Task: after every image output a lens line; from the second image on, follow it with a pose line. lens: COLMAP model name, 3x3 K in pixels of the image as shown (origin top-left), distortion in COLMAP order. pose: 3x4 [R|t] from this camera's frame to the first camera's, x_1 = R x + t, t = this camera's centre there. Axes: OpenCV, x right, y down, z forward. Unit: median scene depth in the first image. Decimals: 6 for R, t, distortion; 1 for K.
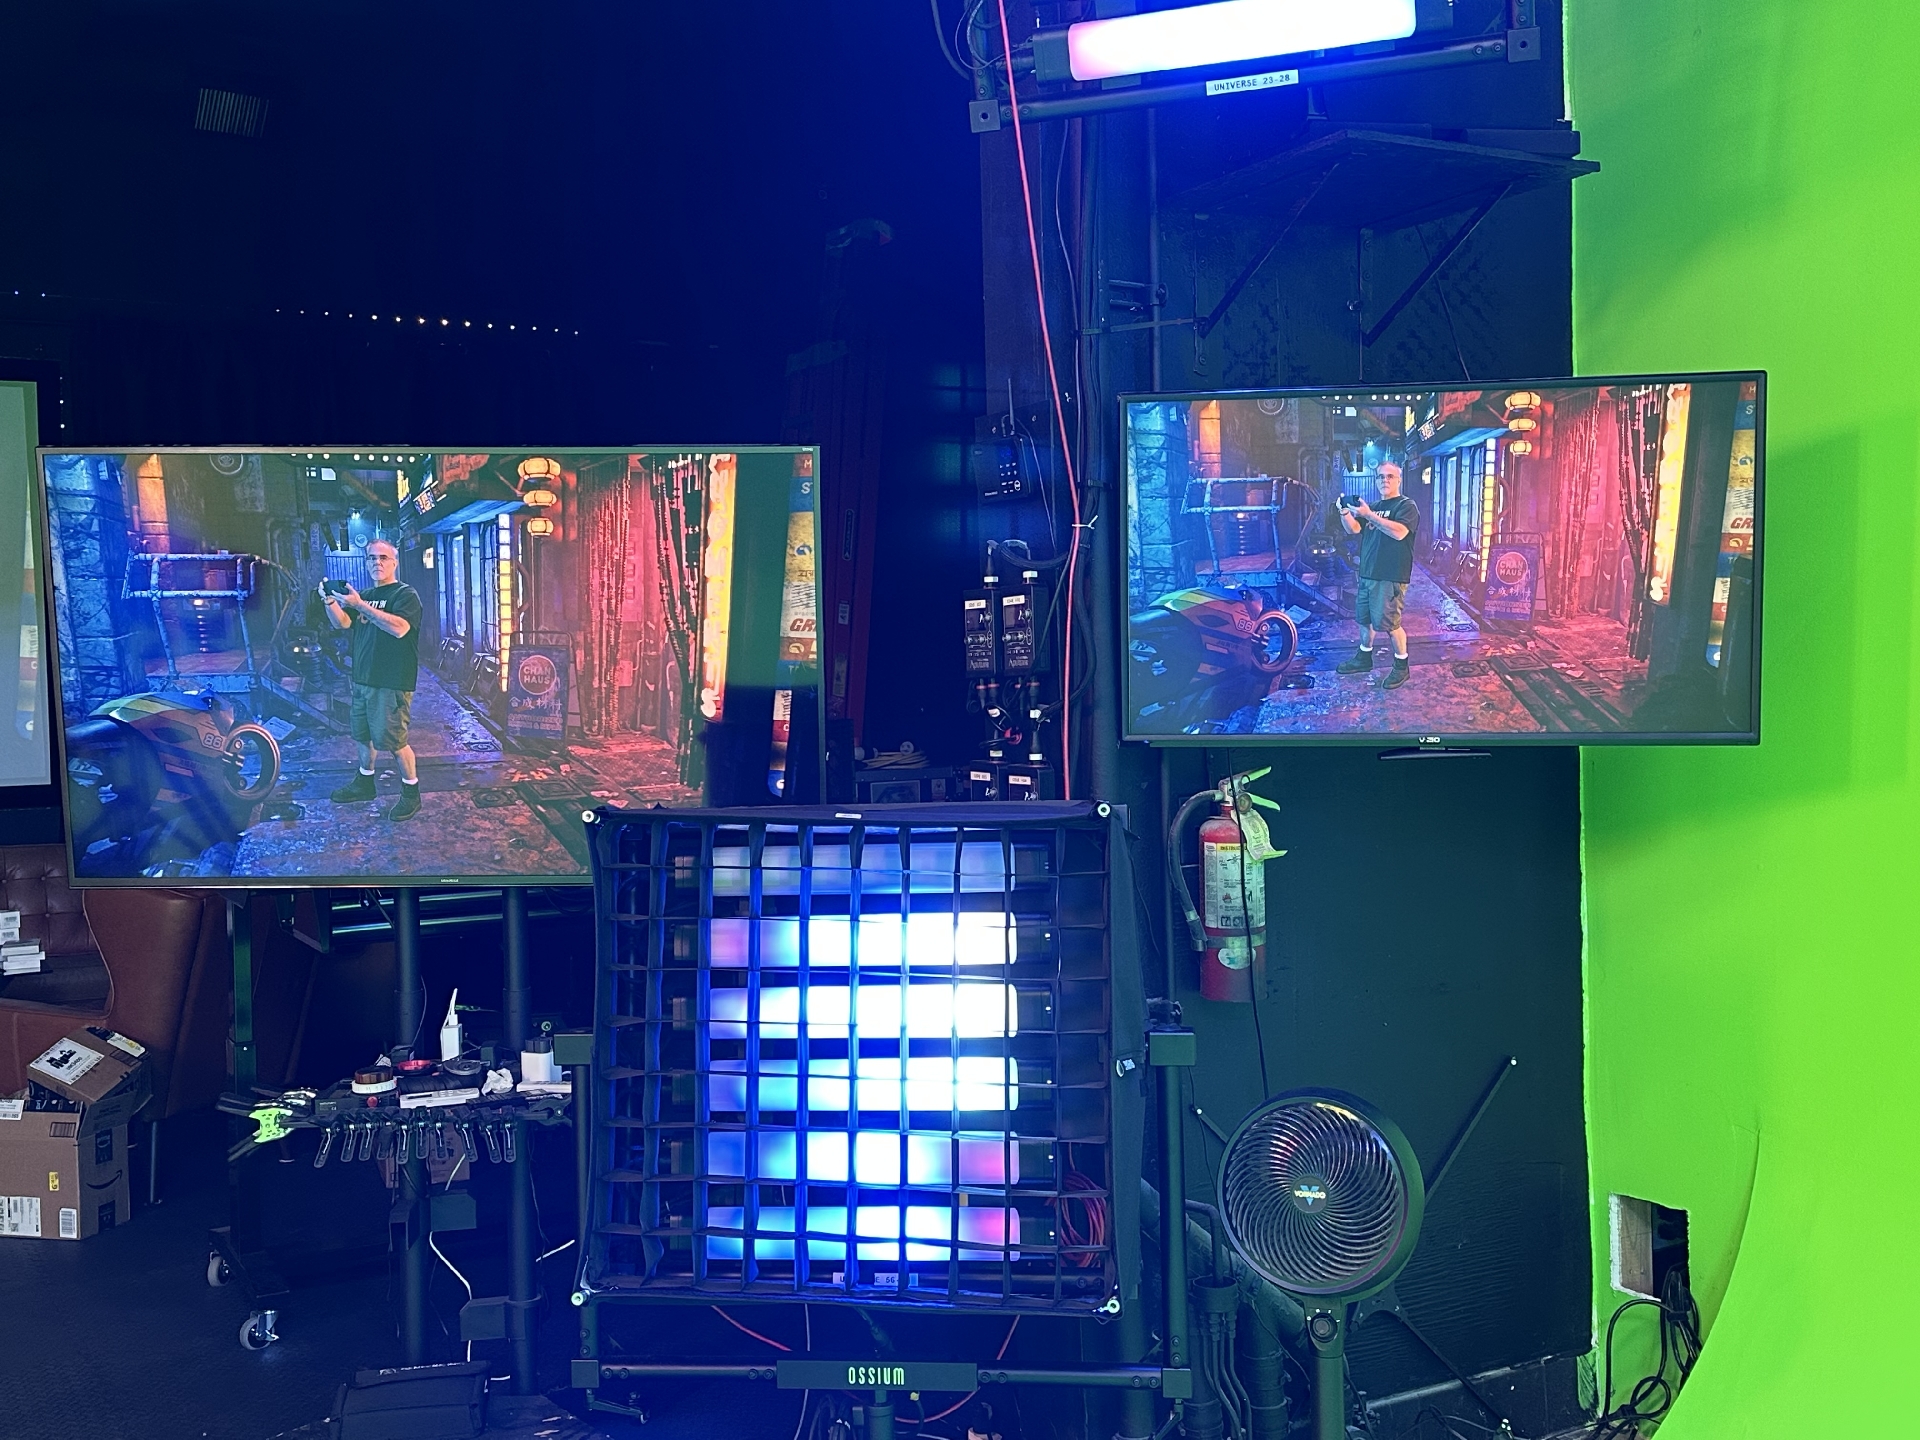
lens RADIAL K [[2068.1, 0, 960.0], [0, 2068.1, 720.0], [0, 0, 1]] dist [0.198667, -0.361924]
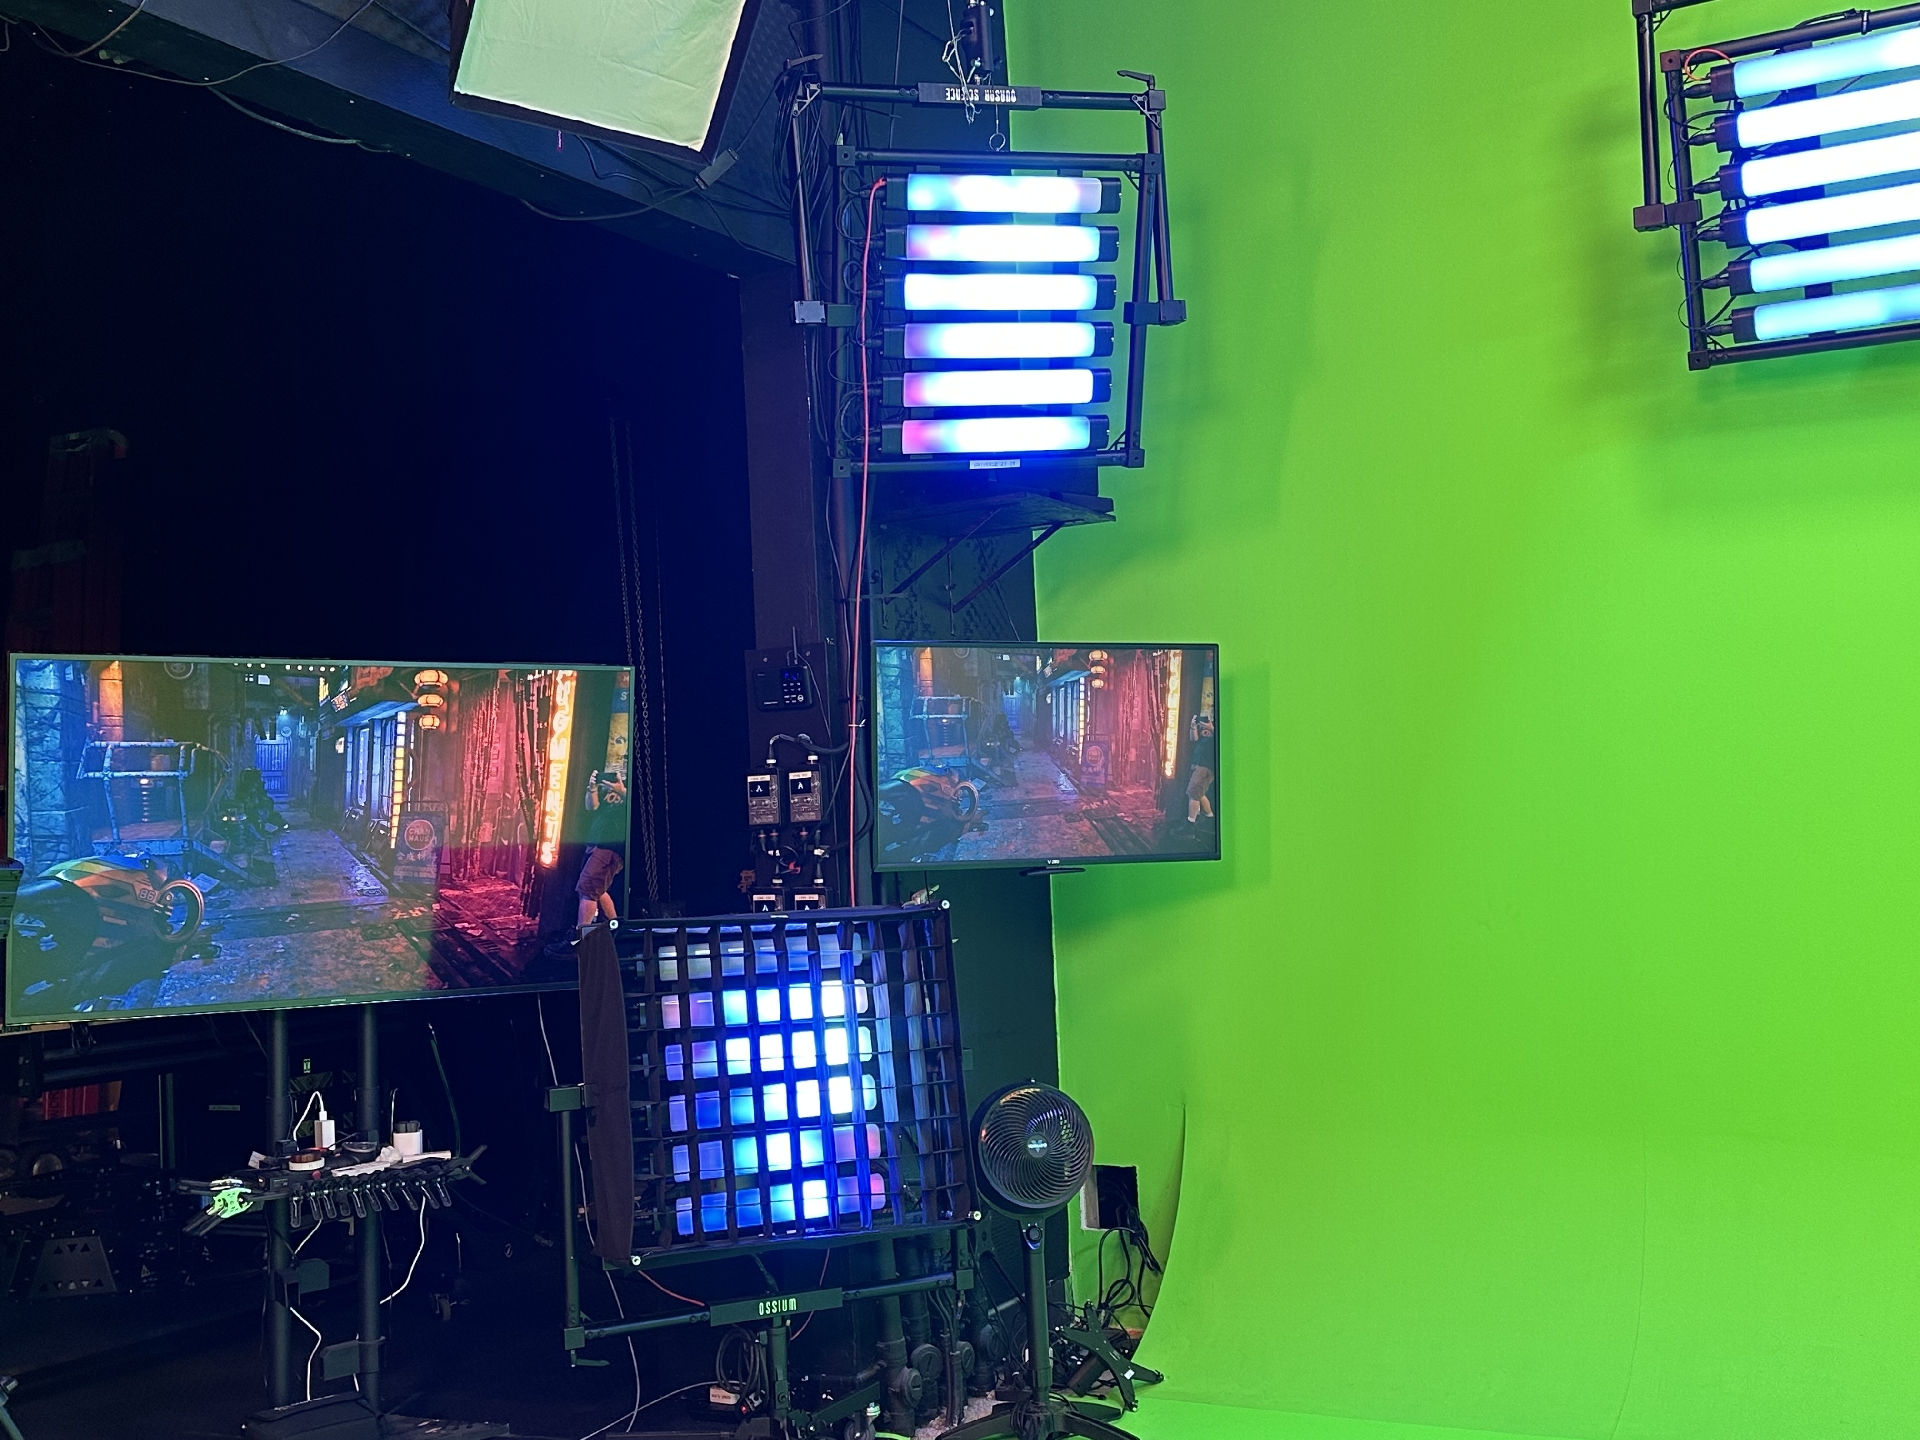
lens RADIAL K [[2068.1, 0, 960.0], [0, 2068.1, 720.0], [0, 0, 1]] dist [0.198667, -0.361924]
pose [[0.856731, 0.013528, 0.515586, -0.596110], [0.035643, 0.995713, -0.085354, 0.030907], [-0.514530, 0.091502, 0.852576, -0.298519]]
